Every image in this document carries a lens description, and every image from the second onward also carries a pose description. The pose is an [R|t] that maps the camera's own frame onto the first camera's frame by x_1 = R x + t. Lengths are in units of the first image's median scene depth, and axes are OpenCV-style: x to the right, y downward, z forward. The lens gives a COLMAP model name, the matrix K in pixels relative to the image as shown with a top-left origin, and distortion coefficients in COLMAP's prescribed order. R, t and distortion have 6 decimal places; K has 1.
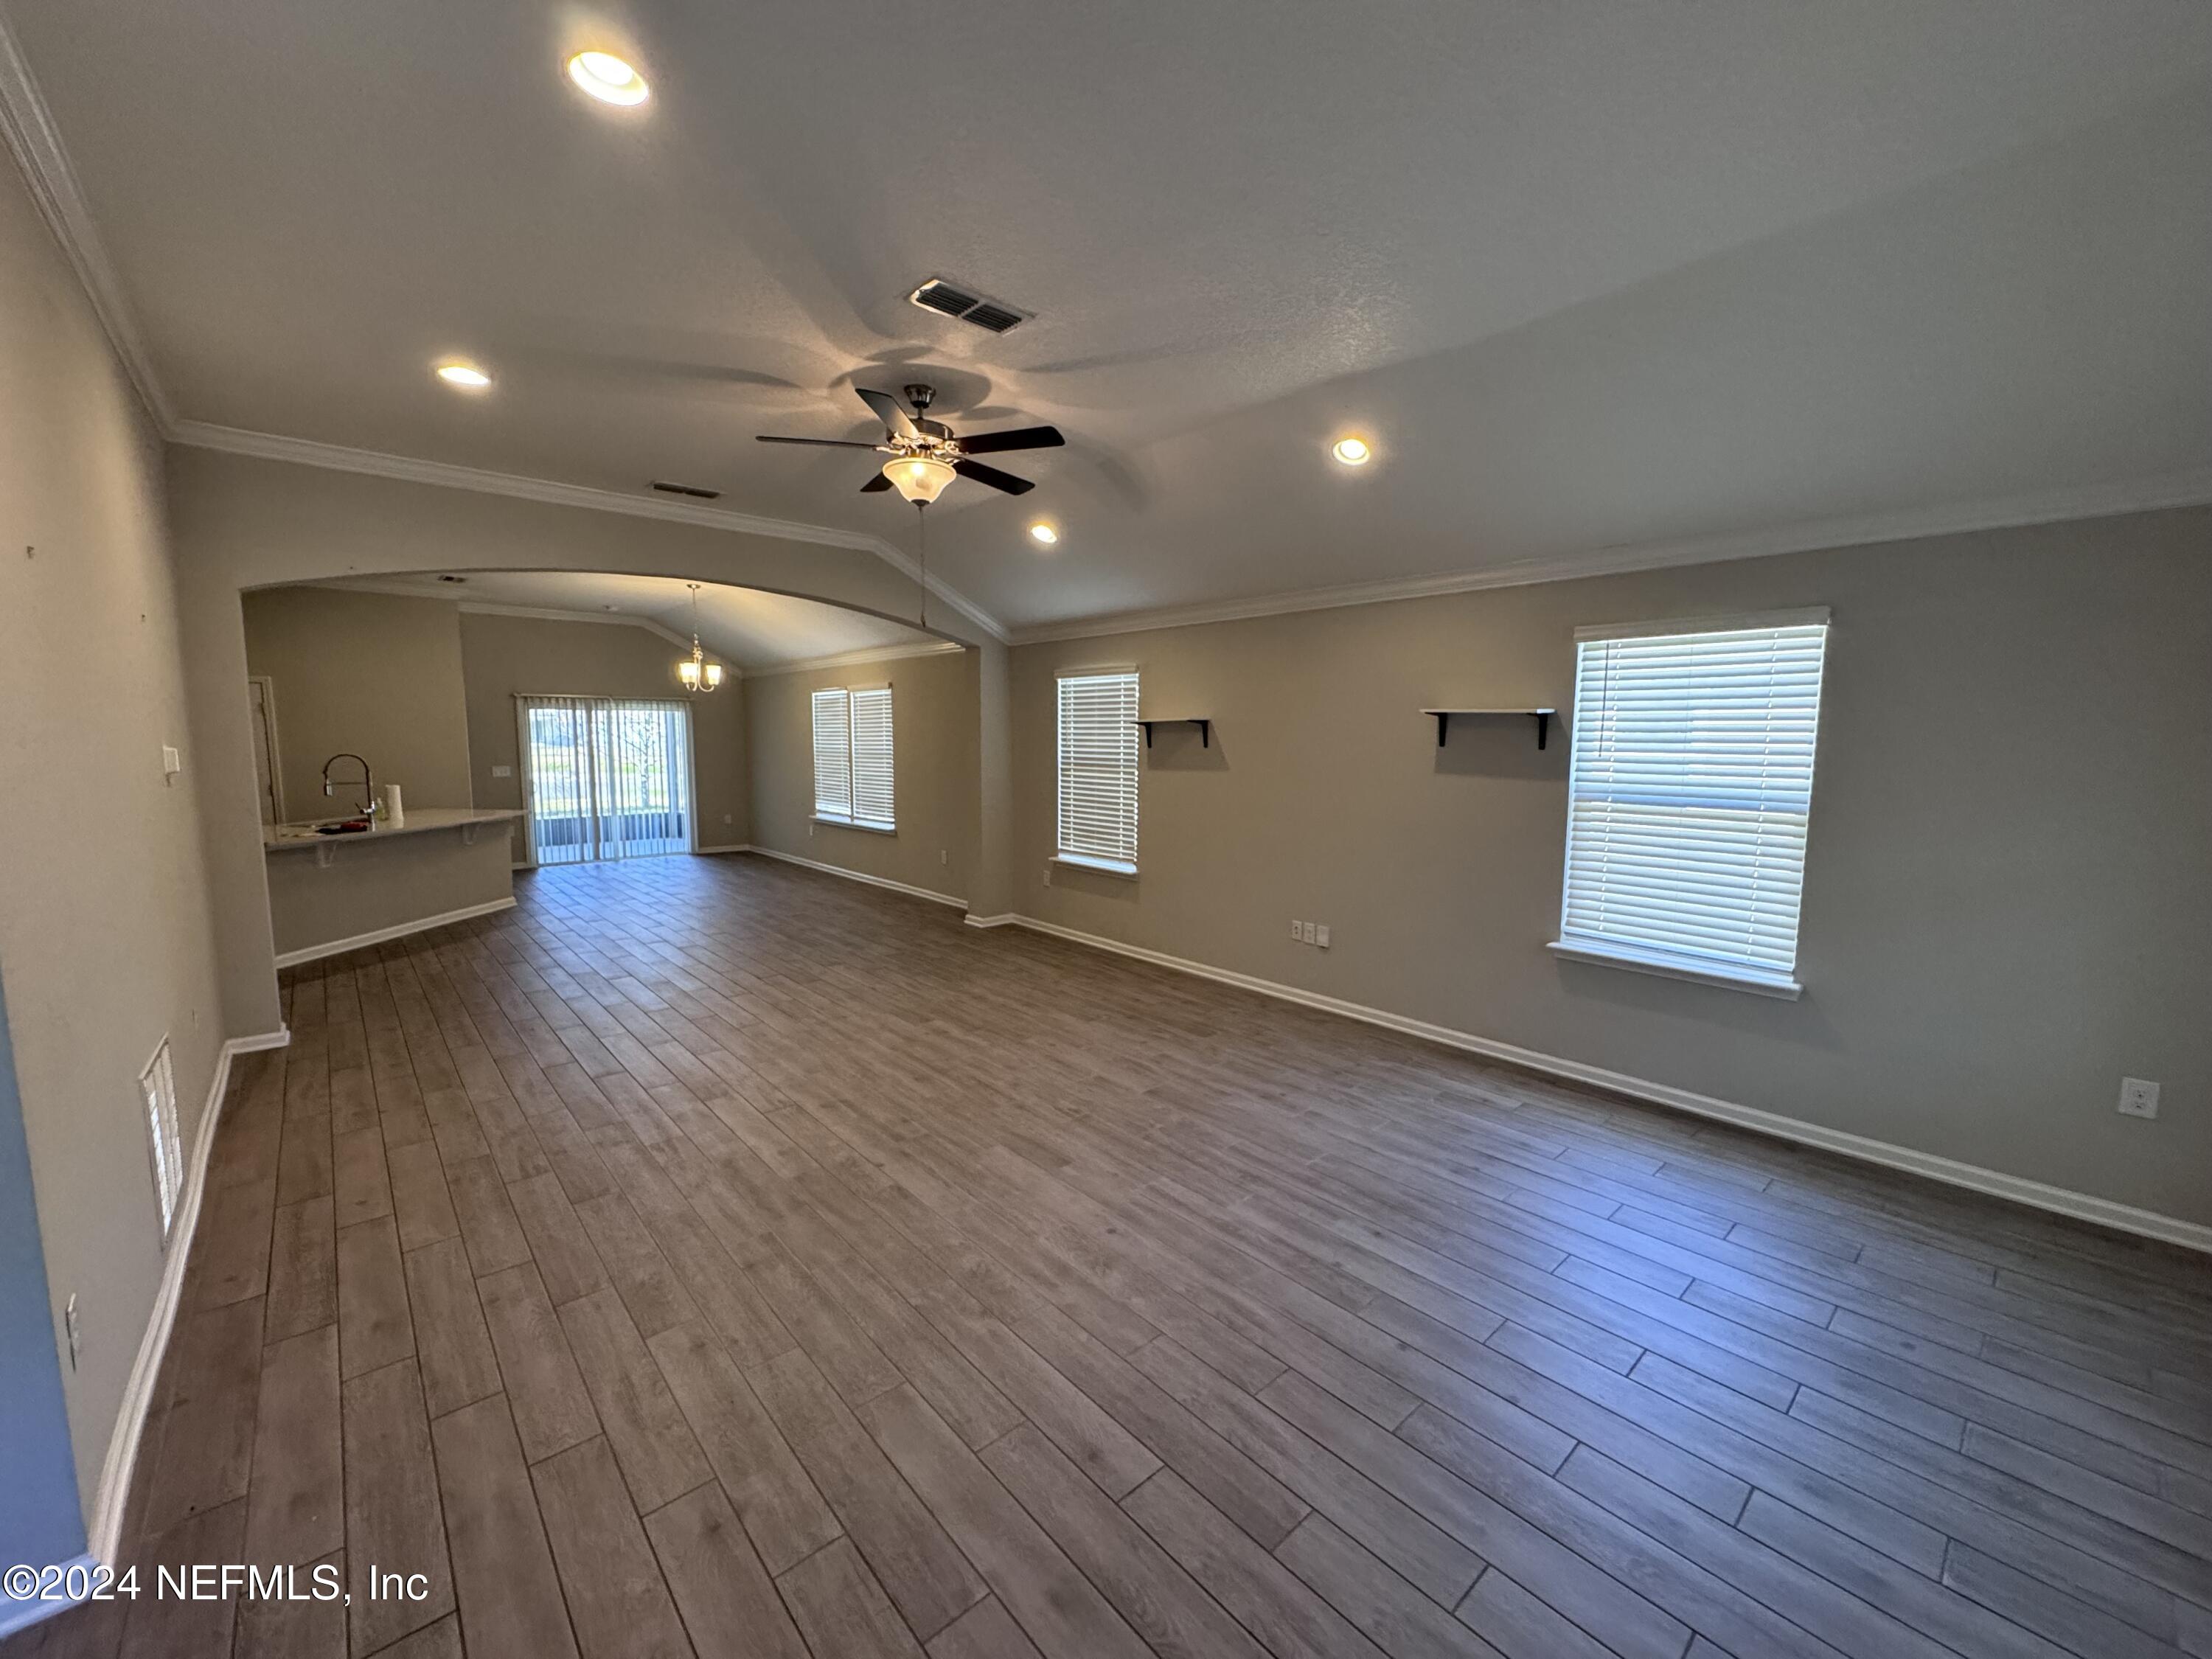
lens RADIAL K [[886.6, 0, 1106.0], [0, 886.6, 829.5], [0, 0, 1]] dist [-0.001773, -0.000316]
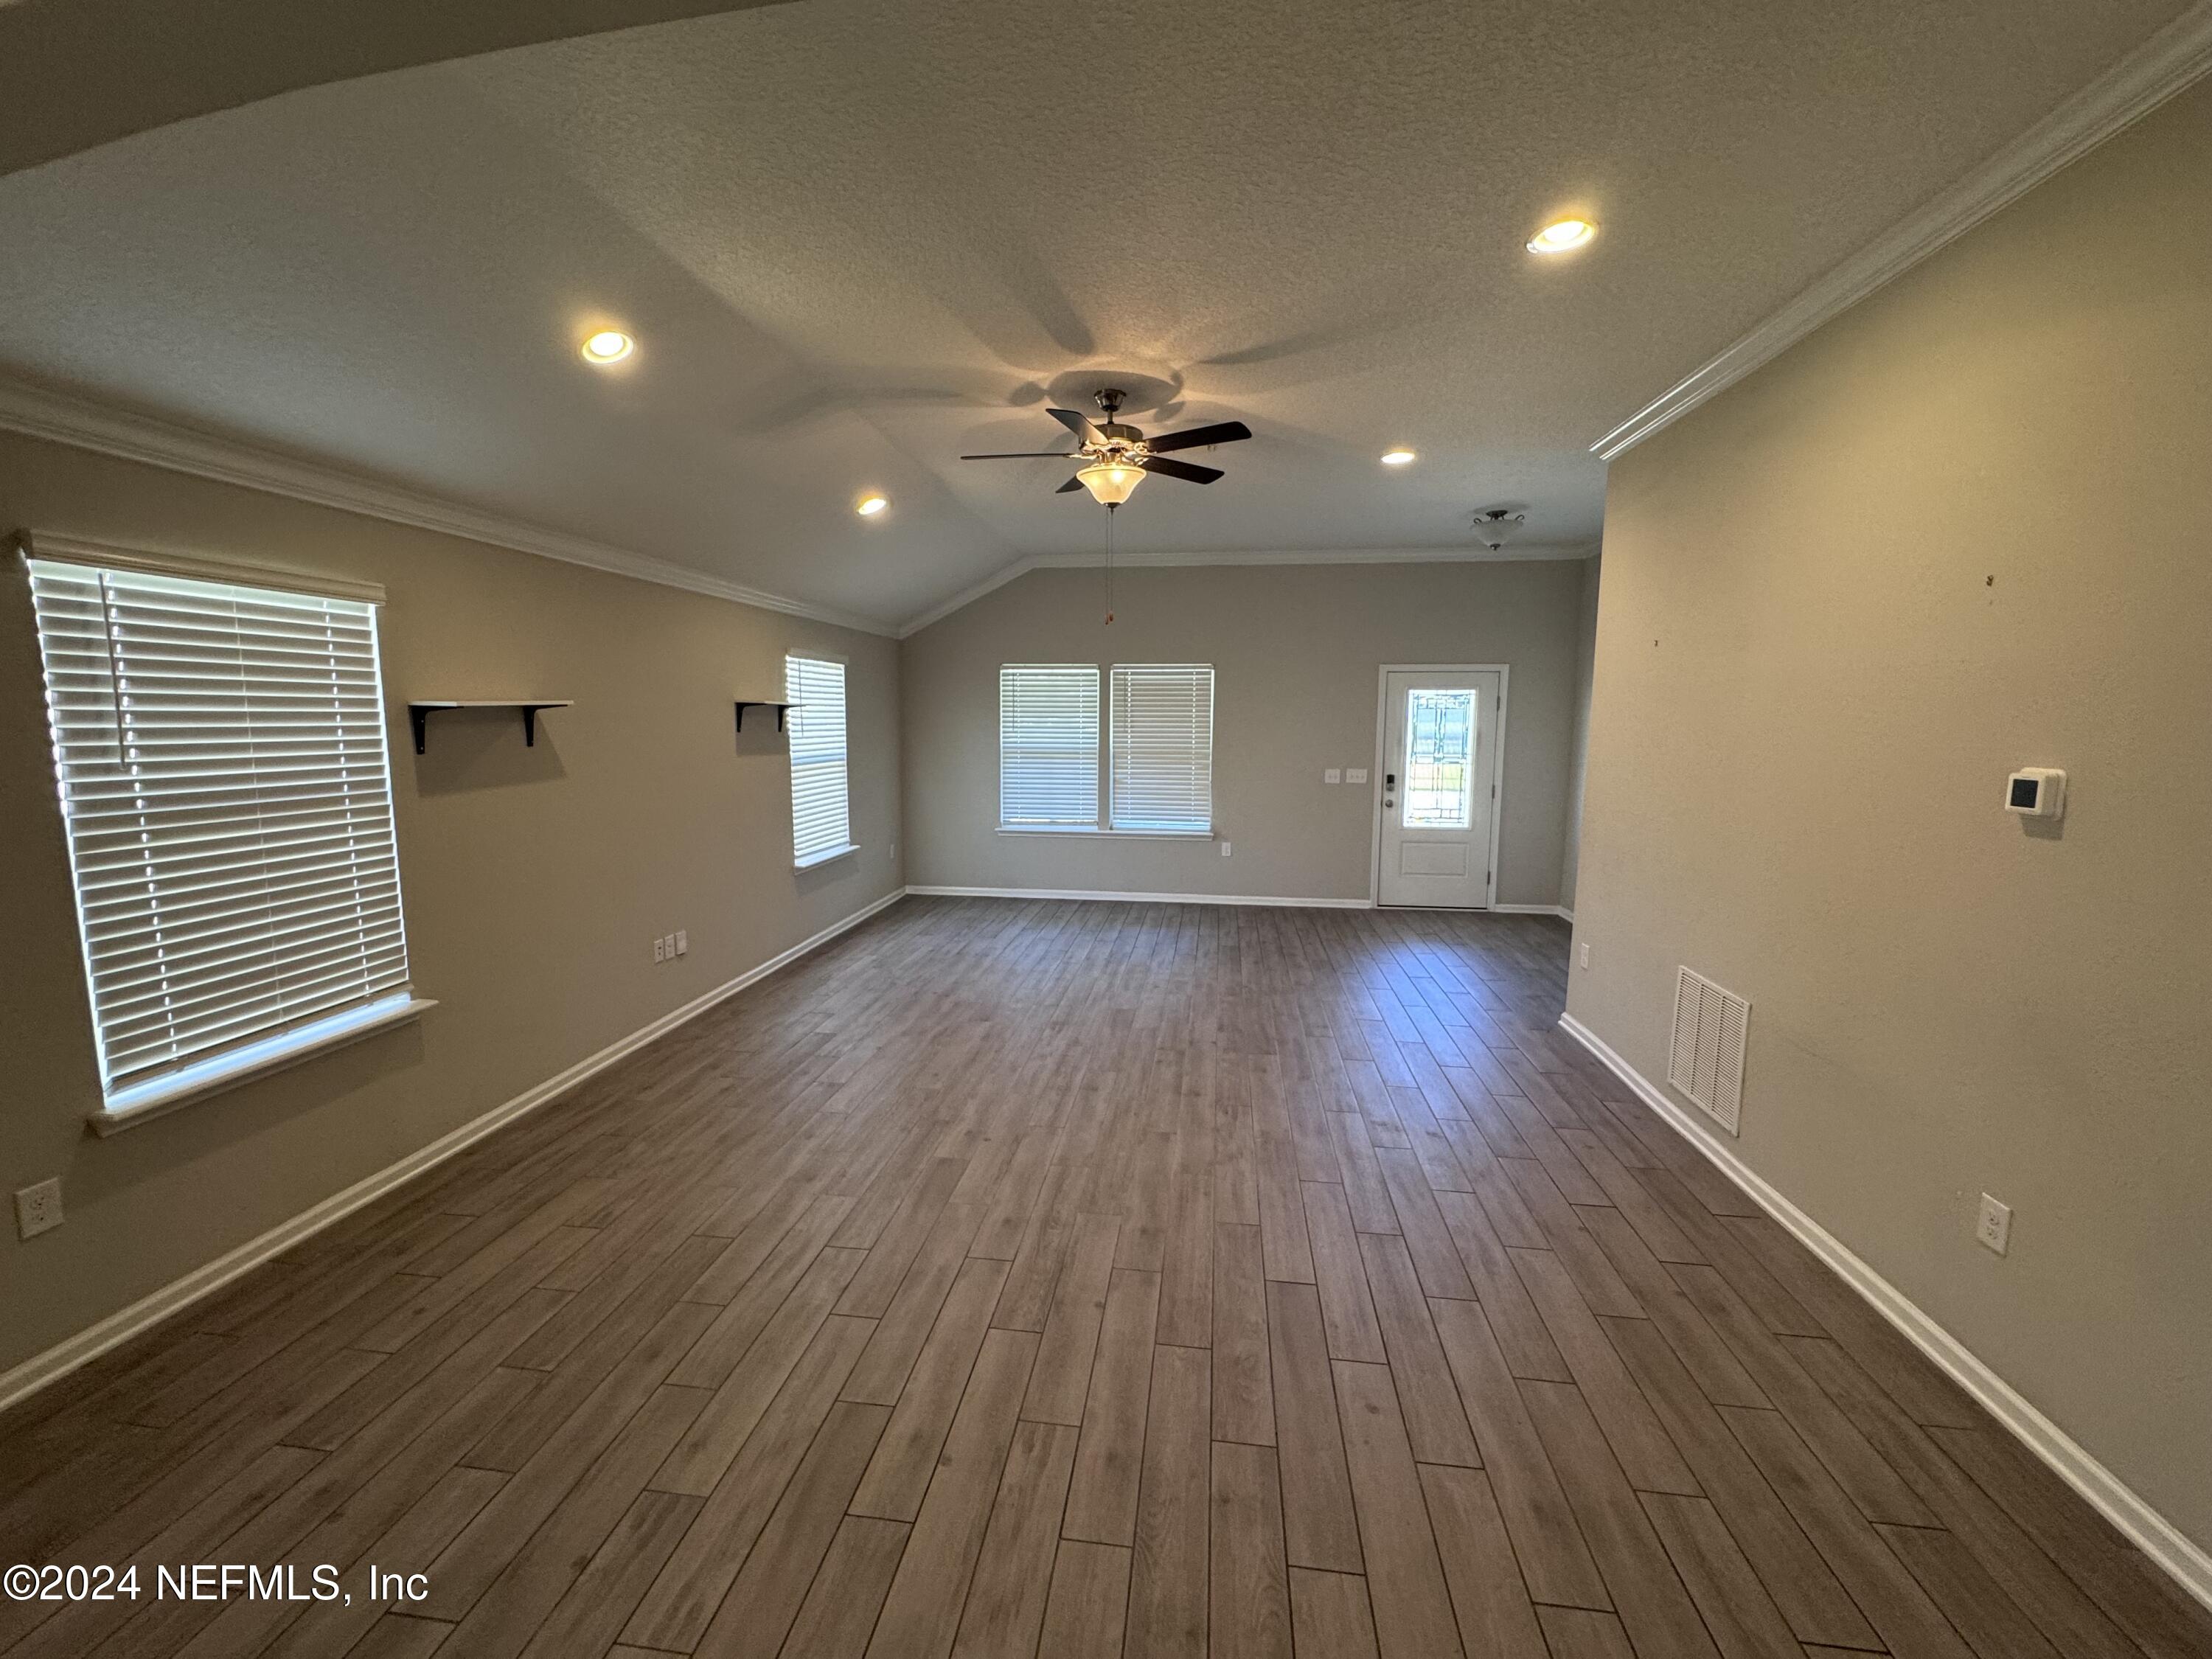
lens RADIAL K [[886.6, 0, 1106.0], [0, 886.6, 829.5], [0, 0, 1]] dist [-0.001773, -0.000316]
pose [[-0.658651, -0.103906, 0.745240, -0.720311], [0.073205, 0.976873, 0.200900, -0.147259], [-0.748879, 0.186878, -0.635811, 1.230426]]
